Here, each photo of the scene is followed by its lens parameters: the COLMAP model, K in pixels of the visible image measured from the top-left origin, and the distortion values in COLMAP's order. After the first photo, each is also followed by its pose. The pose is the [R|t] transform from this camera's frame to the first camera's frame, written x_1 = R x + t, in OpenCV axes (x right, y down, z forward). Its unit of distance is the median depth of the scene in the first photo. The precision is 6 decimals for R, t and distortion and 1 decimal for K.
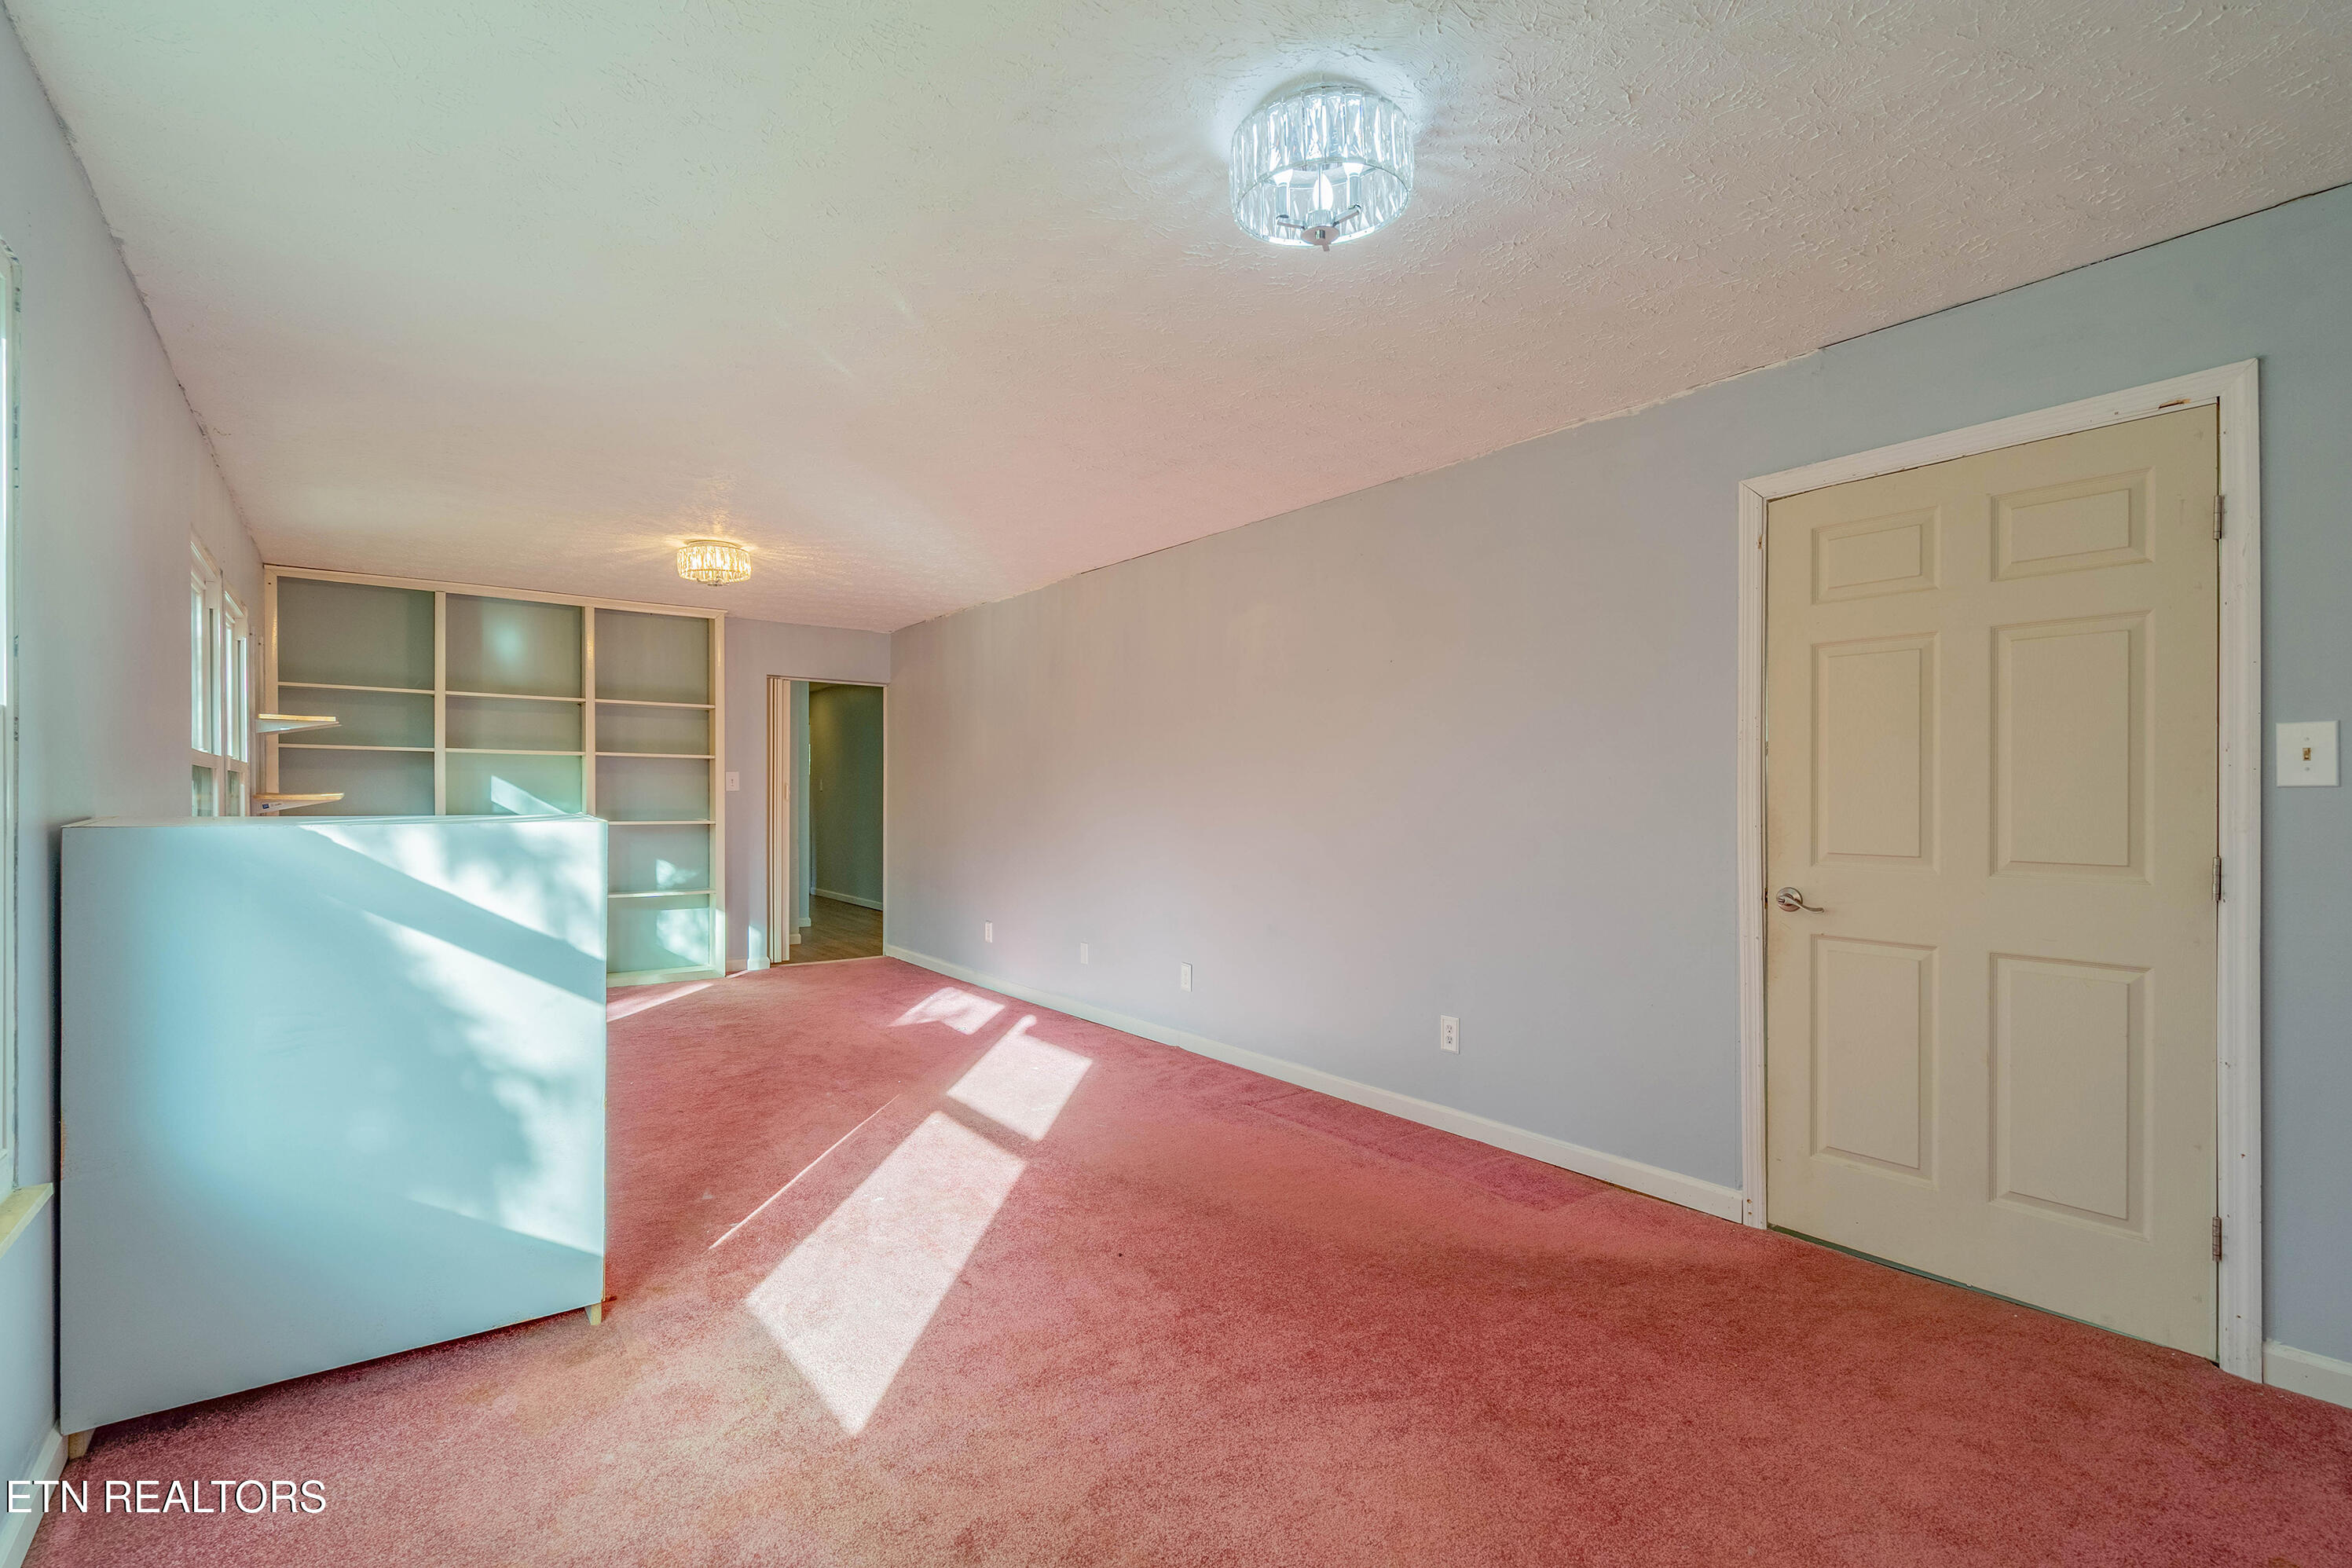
lens RADIAL K [[1059.6, 0, 1171.2], [0, 1059.6, 798.7], [0, 0, 1]] dist [0.001294, 0.000138]
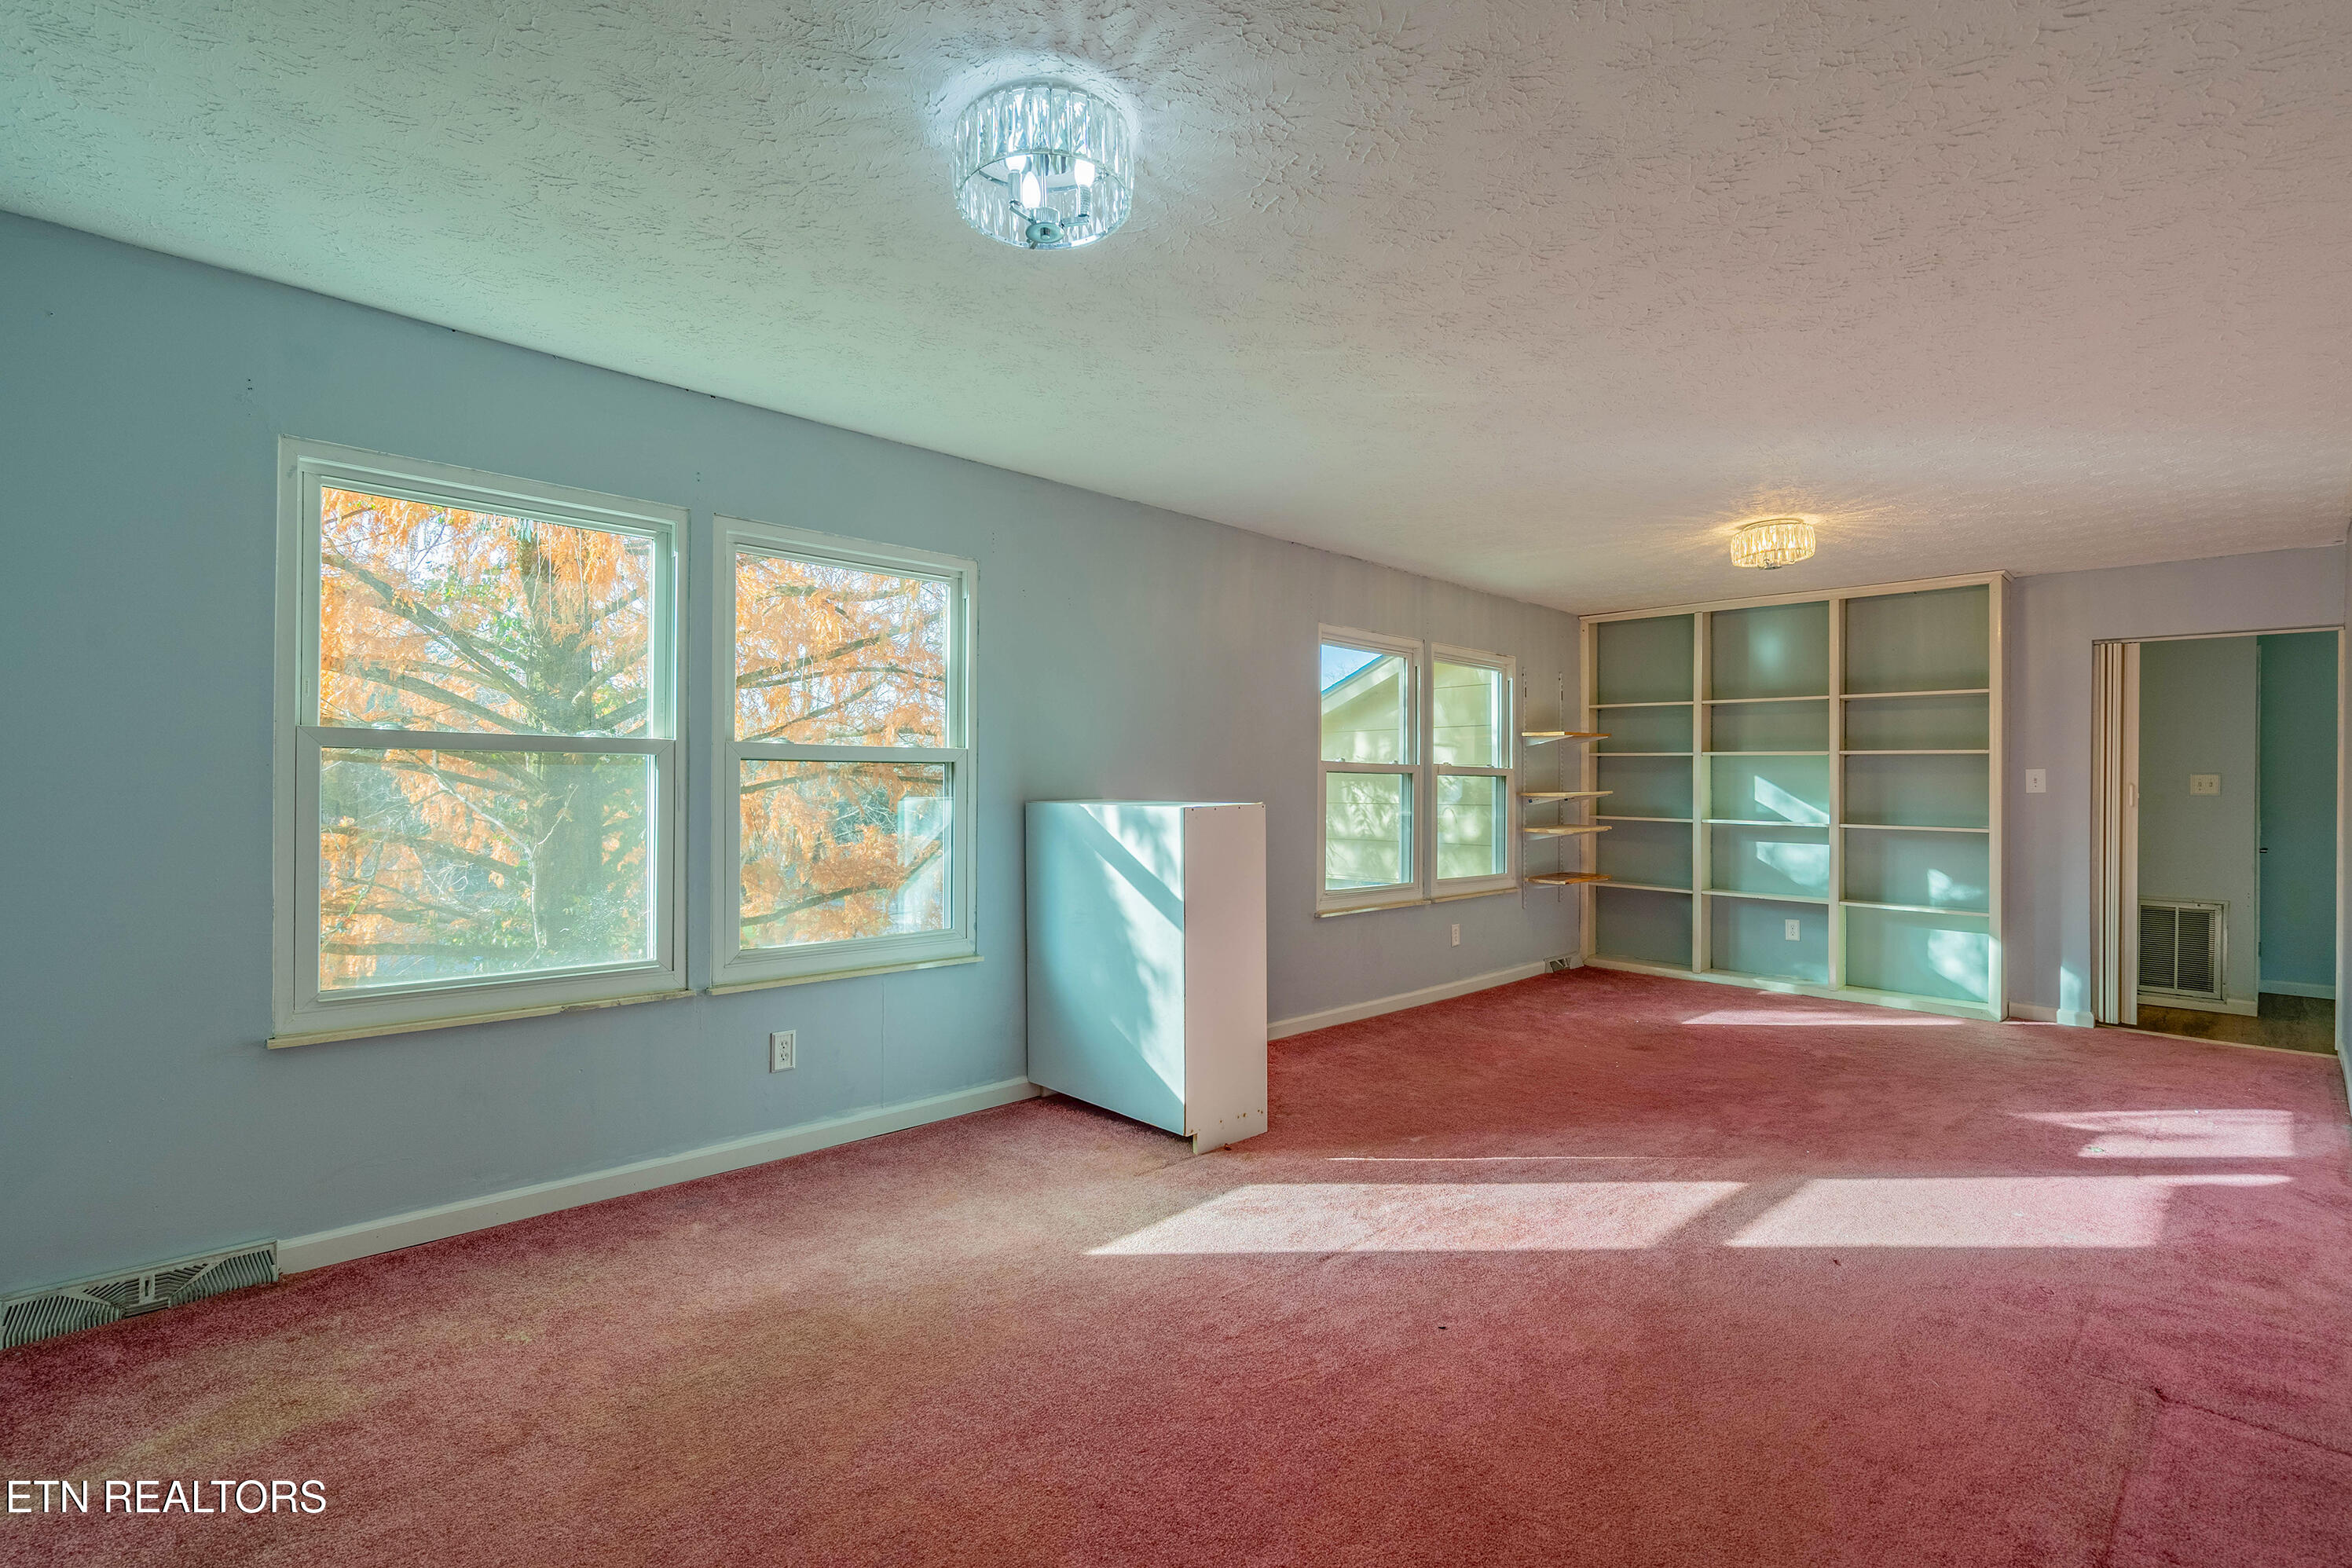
lens RADIAL K [[1070.9, 0, 1174.6], [0, 1070.9, 772.7], [0, 0, 1]] dist [-0.003232, 0.000202]
pose [[0.134196, -0.010714, -0.990897, 0.577483], [-0.016024, 0.999787, -0.012980, -0.003313], [0.990825, 0.017620, 0.133996, 0.486043]]
